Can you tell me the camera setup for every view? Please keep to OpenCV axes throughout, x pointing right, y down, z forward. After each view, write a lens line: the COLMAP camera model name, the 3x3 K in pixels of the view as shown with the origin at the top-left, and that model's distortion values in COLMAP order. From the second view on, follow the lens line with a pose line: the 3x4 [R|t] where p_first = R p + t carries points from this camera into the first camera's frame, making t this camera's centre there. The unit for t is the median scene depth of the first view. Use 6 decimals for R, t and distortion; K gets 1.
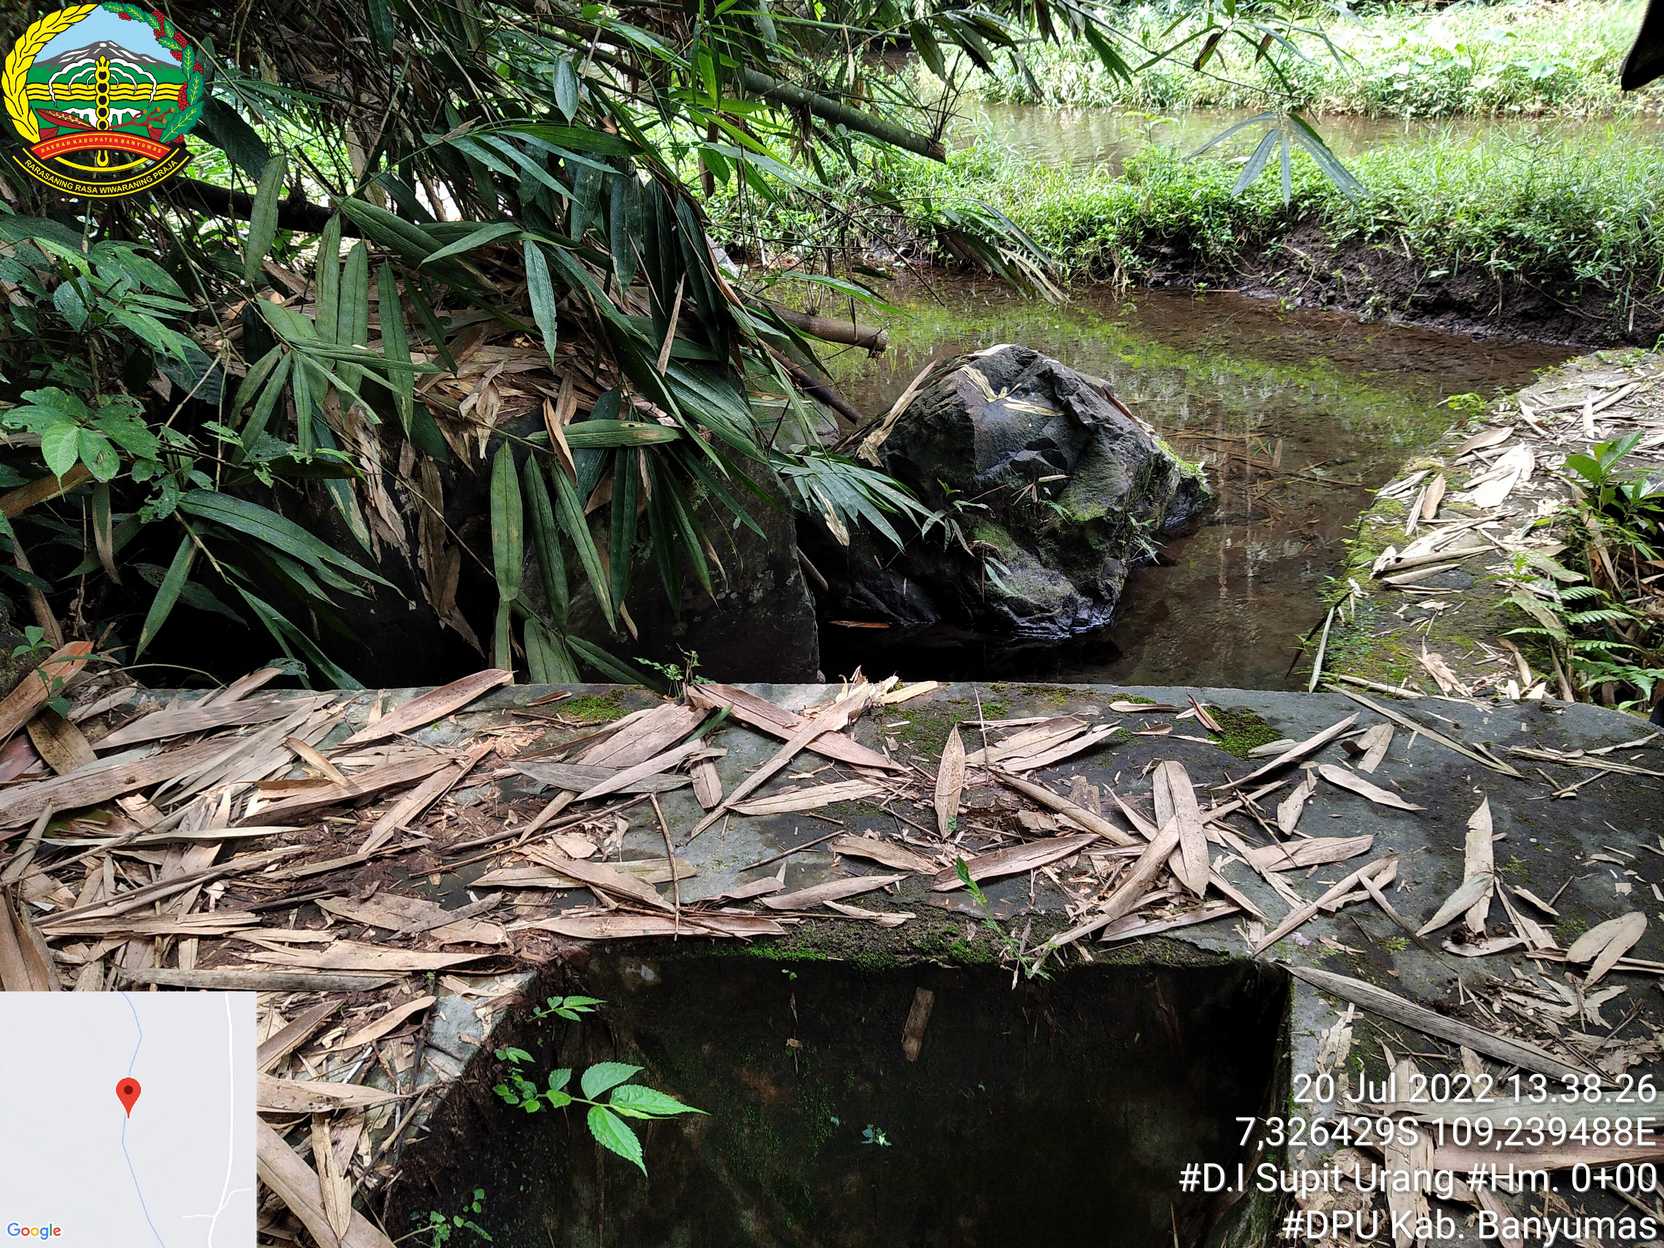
lens RADIAL K [[1414.3, 0, 832.0], [0, 1414.3, 624.0], [0, 0, 1]] dist [-0.066796, 0.100984]
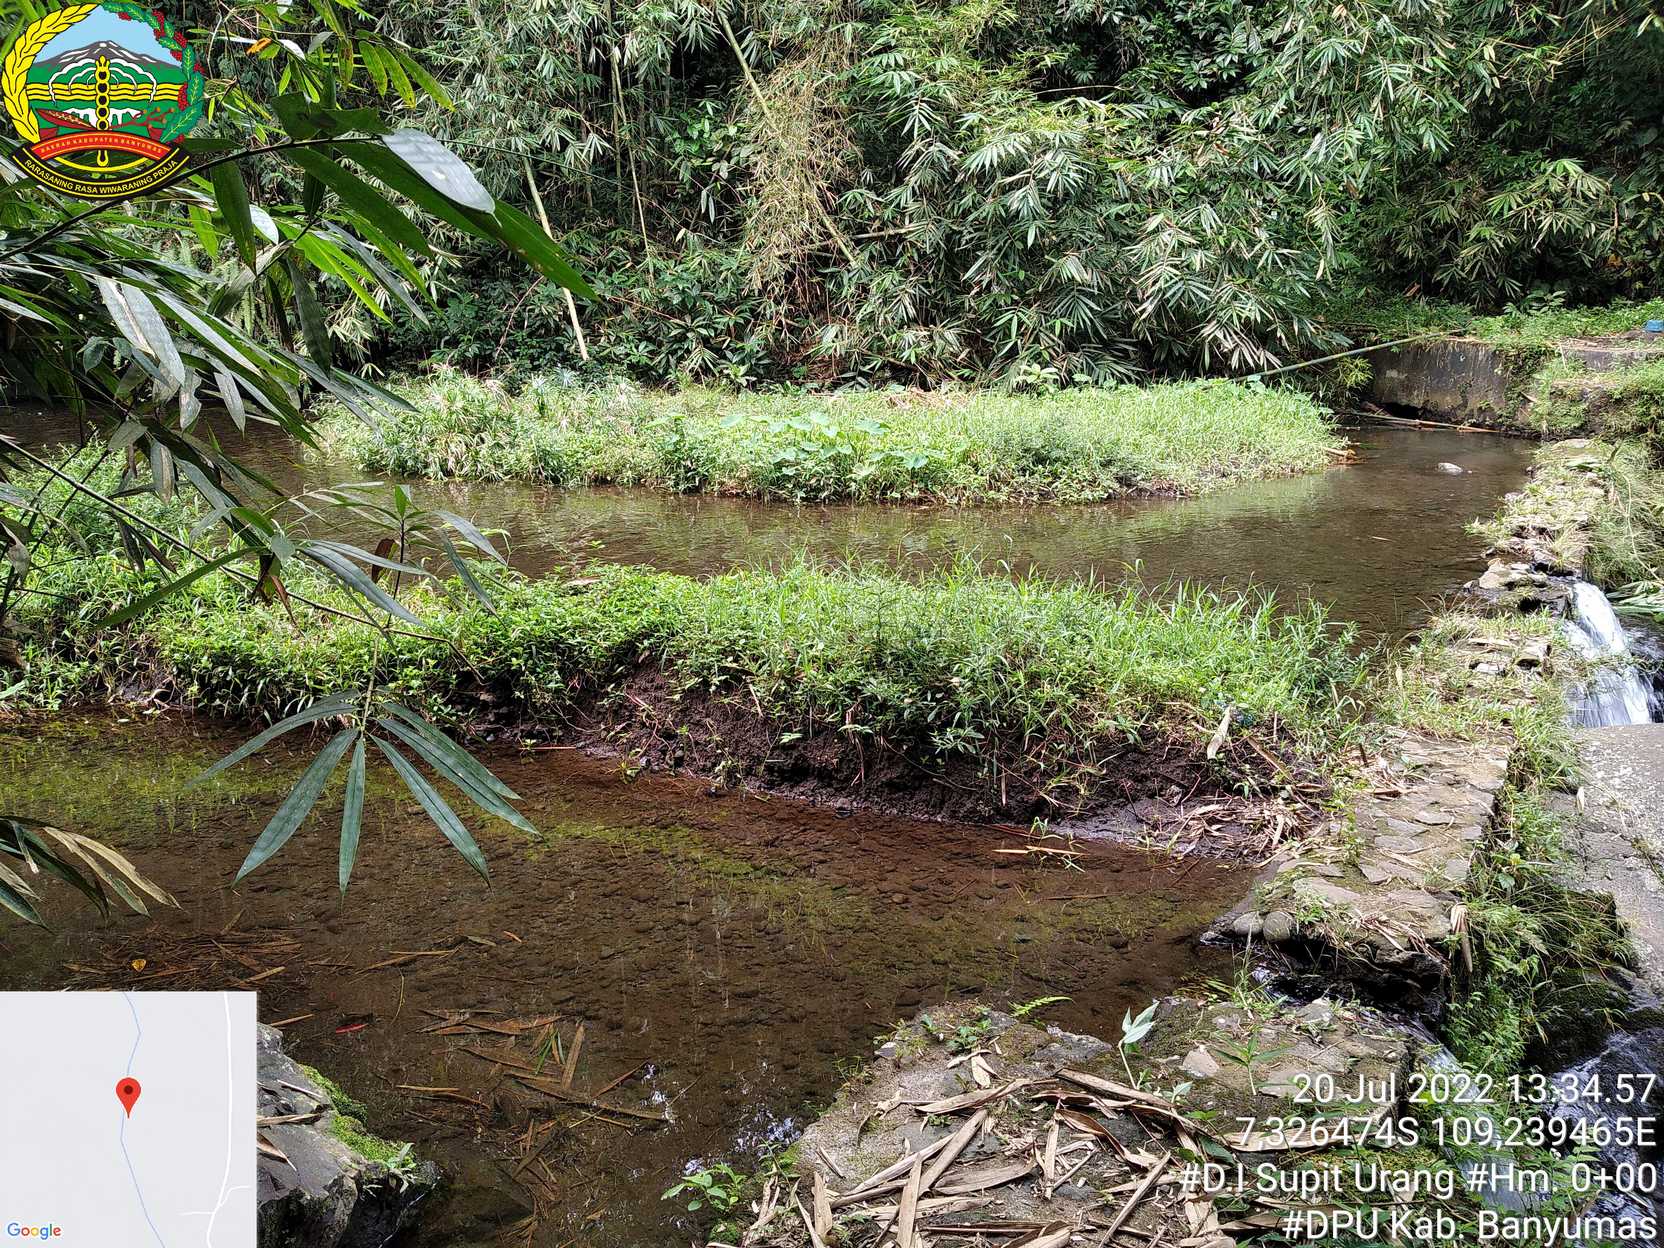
lens RADIAL K [[1375.5, 0, 832.0], [0, 1375.5, 624.0], [0, 0, 1]] dist [0.215557, -0.576251]
pose [[0.936529, -0.025635, 0.349652, 0.178993], [0.102368, 0.973857, -0.202788, -0.153682], [-0.335312, 0.225710, 0.914670, 0.237888]]
